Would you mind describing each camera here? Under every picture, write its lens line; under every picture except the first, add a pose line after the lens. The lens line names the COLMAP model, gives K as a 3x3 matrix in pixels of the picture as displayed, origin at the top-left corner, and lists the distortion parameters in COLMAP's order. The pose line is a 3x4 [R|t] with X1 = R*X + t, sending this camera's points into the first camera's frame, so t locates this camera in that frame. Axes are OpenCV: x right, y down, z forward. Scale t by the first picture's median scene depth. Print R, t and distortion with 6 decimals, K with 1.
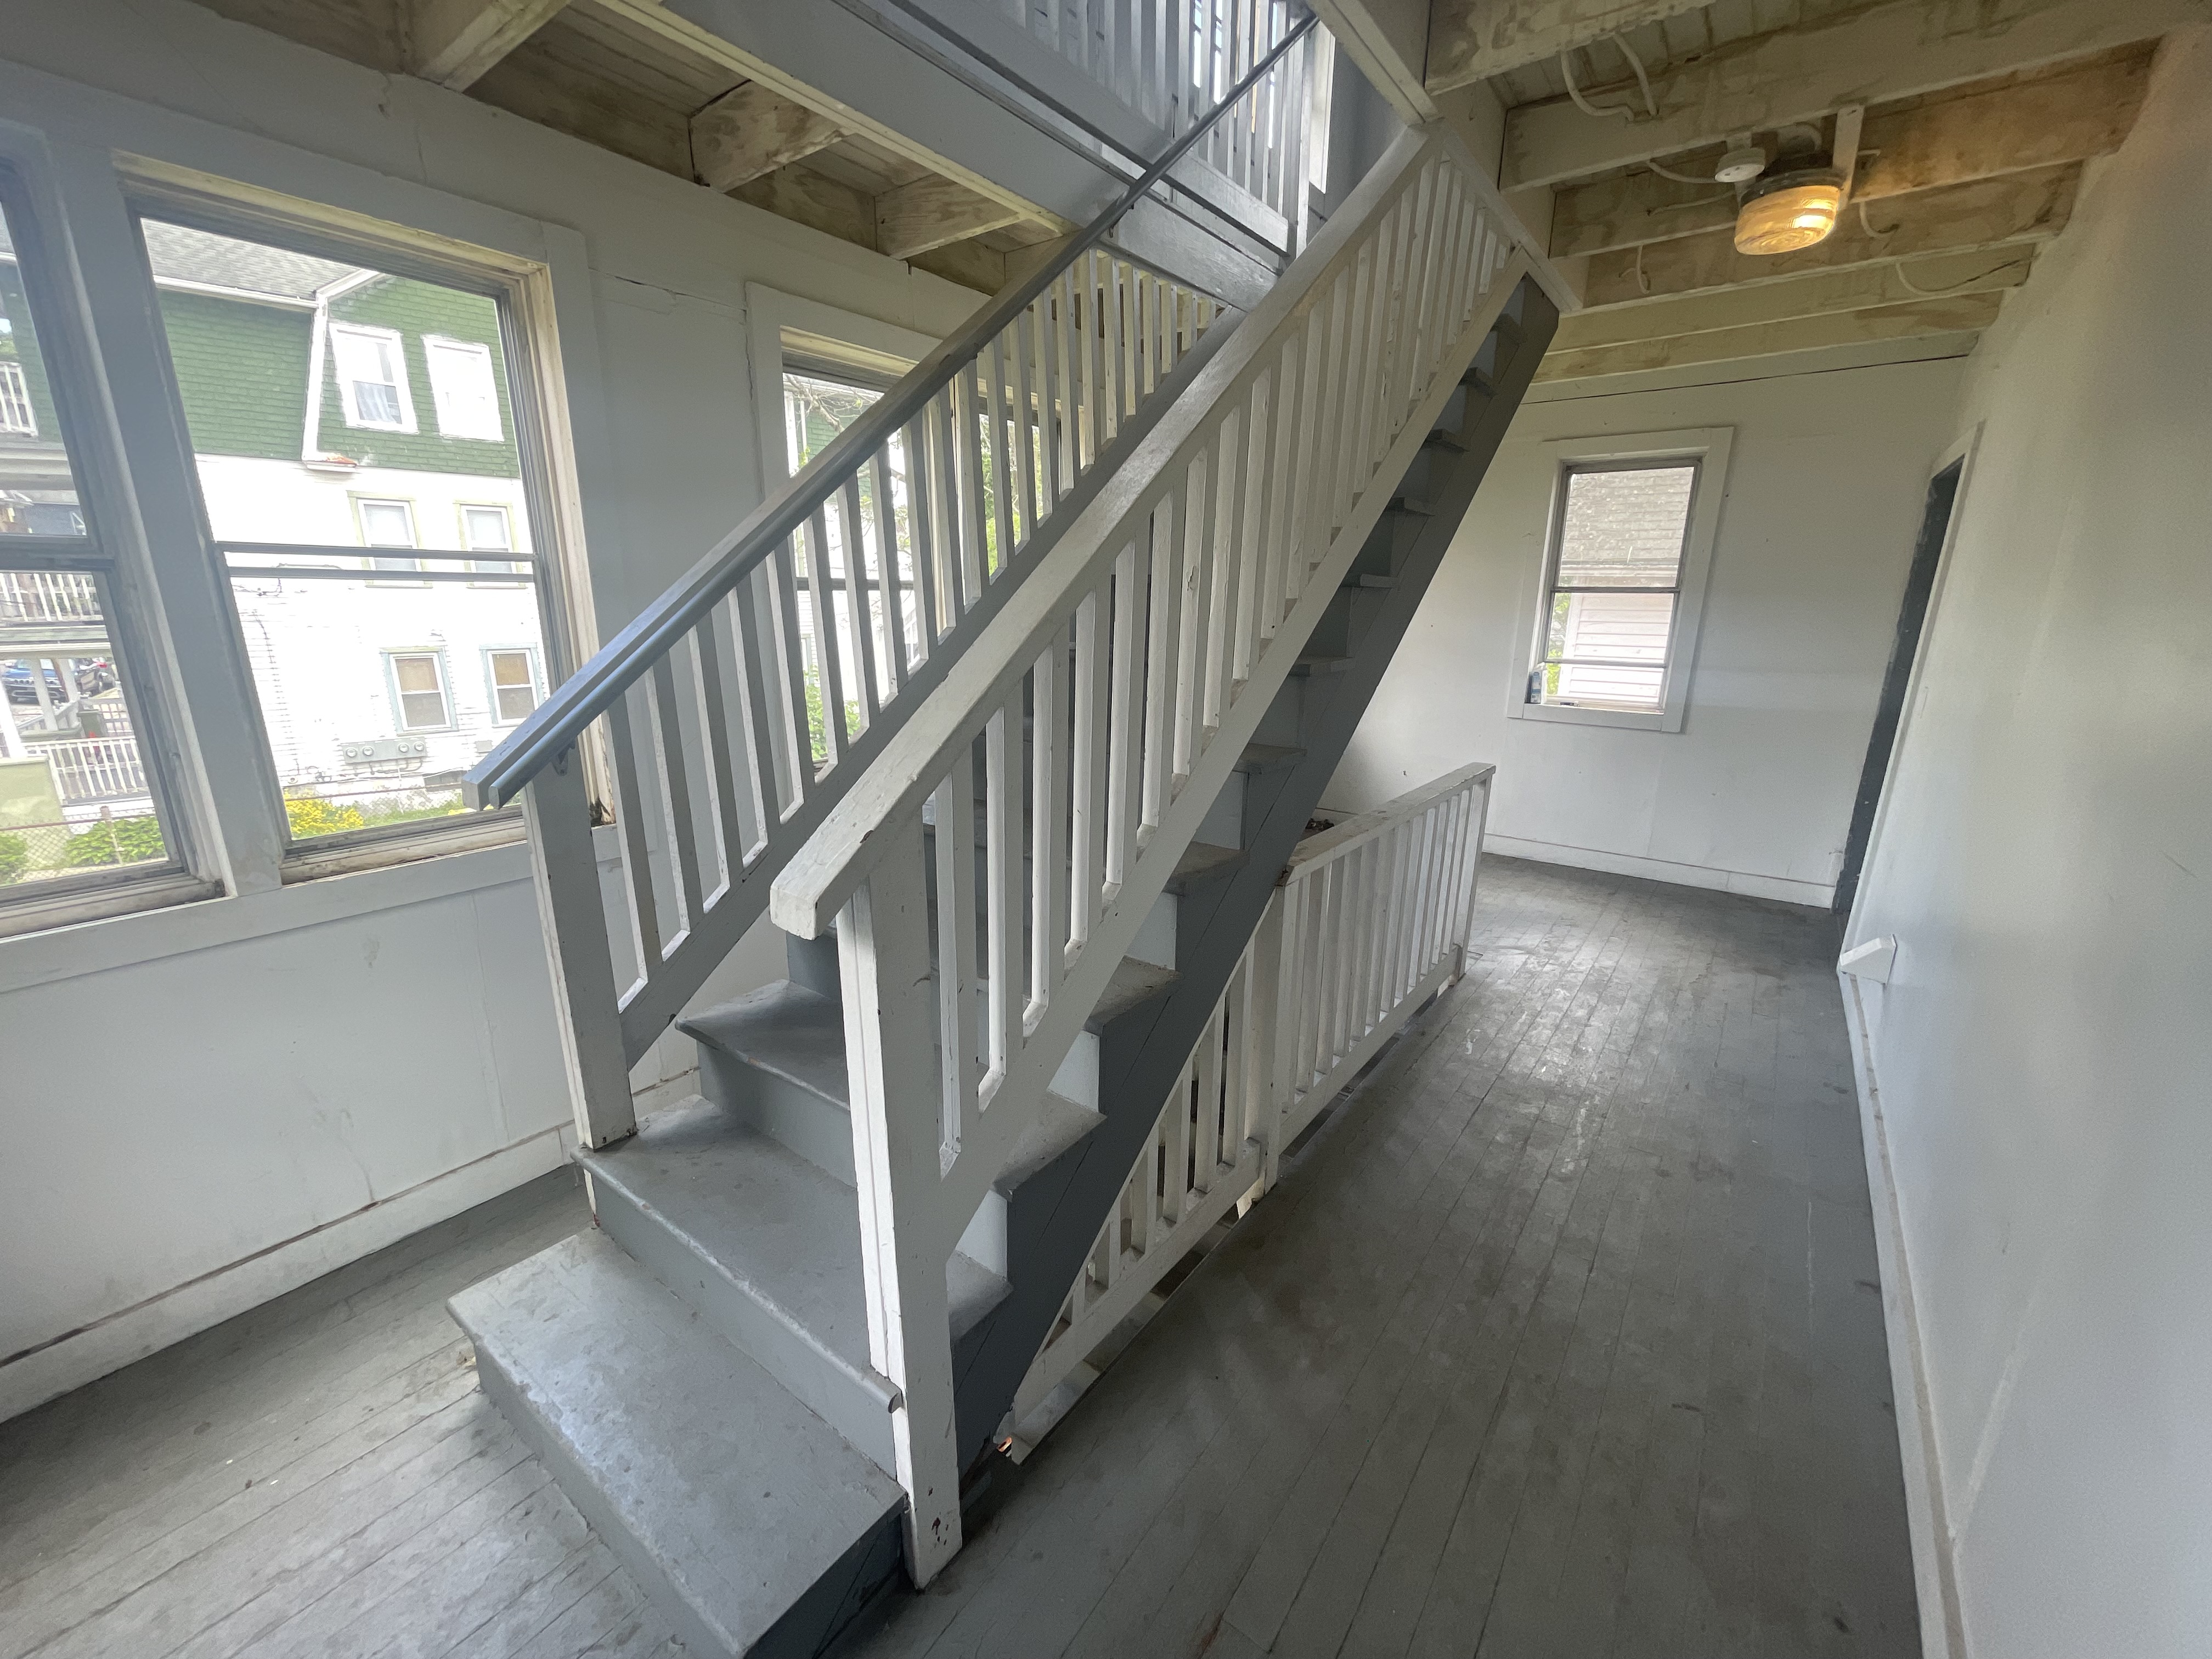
lens RADIAL K [[892.0, 0, 1122.0], [0, 892.0, 834.1], [0, 0, 1]] dist [0.008914, -0.000233]
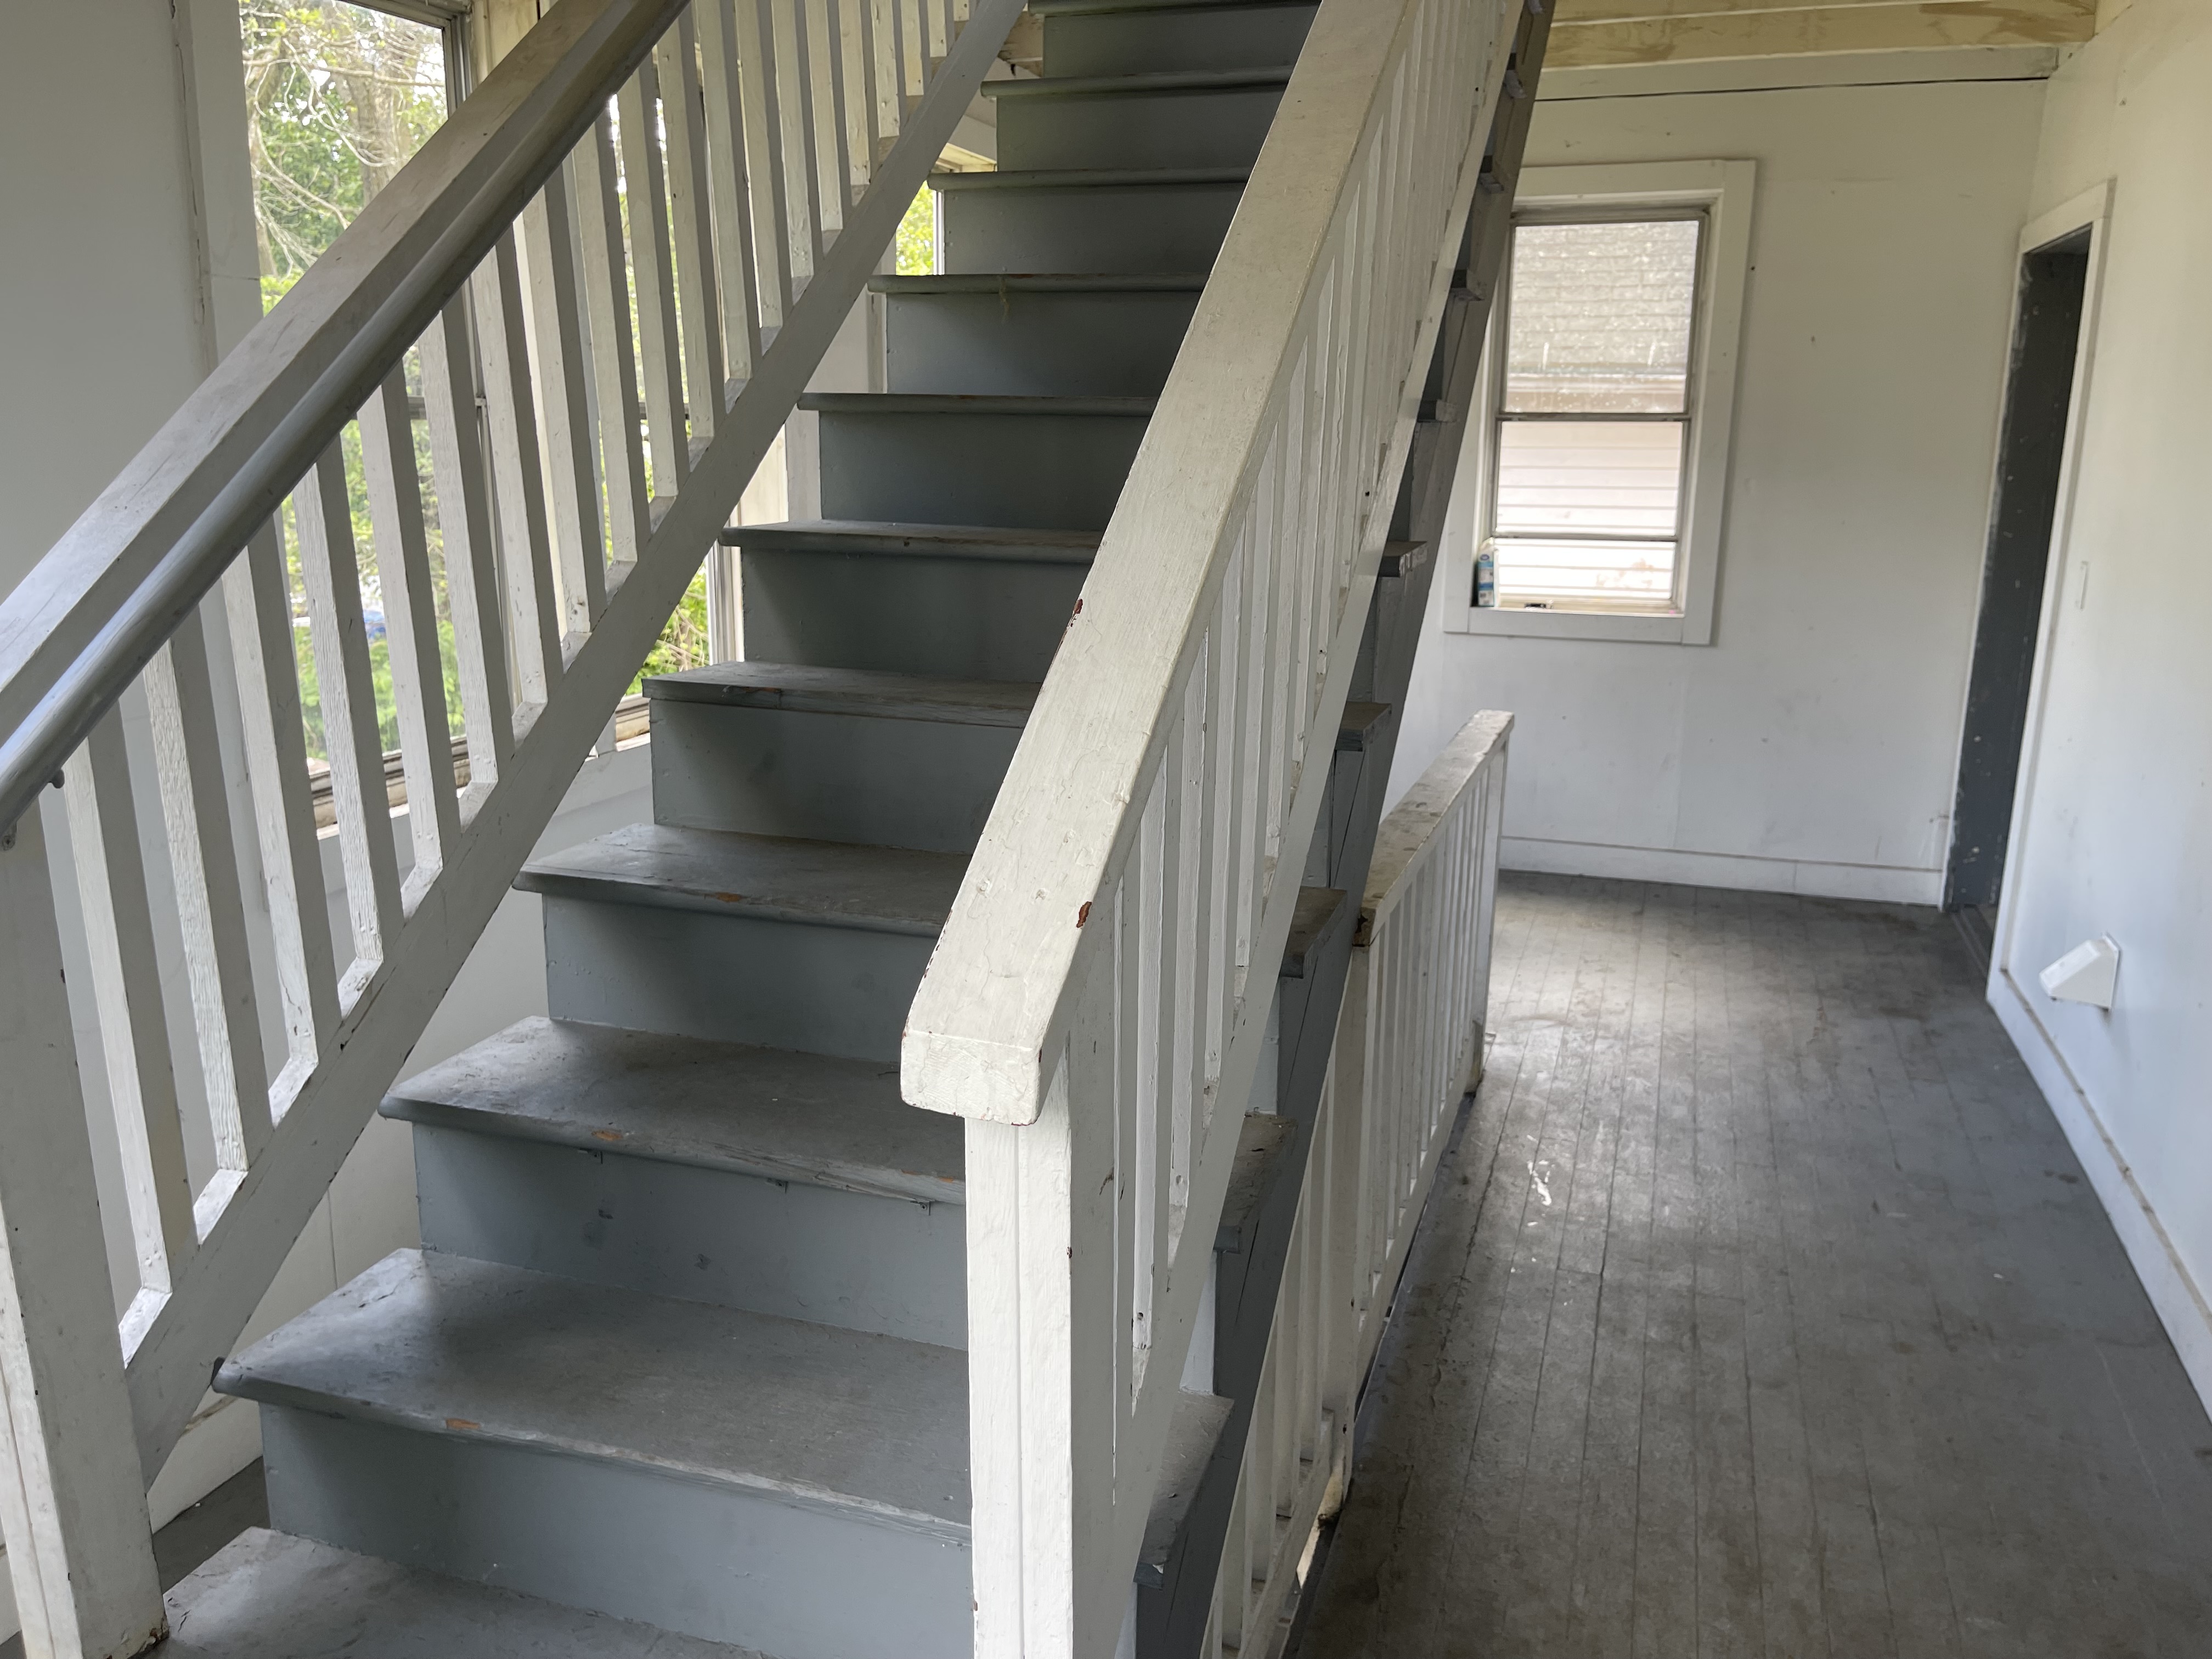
lens RADIAL K [[1678.6, 0, 1122.6], [0, 1678.6, 821.2], [0, 0, 1]] dist [0.054769, -0.058302]
pose [[0.948165, -0.073134, 0.309249, -0.166526], [0.081169, 0.996613, -0.013180, -0.010936], [-0.307238, 0.037599, 0.950890, 0.016125]]
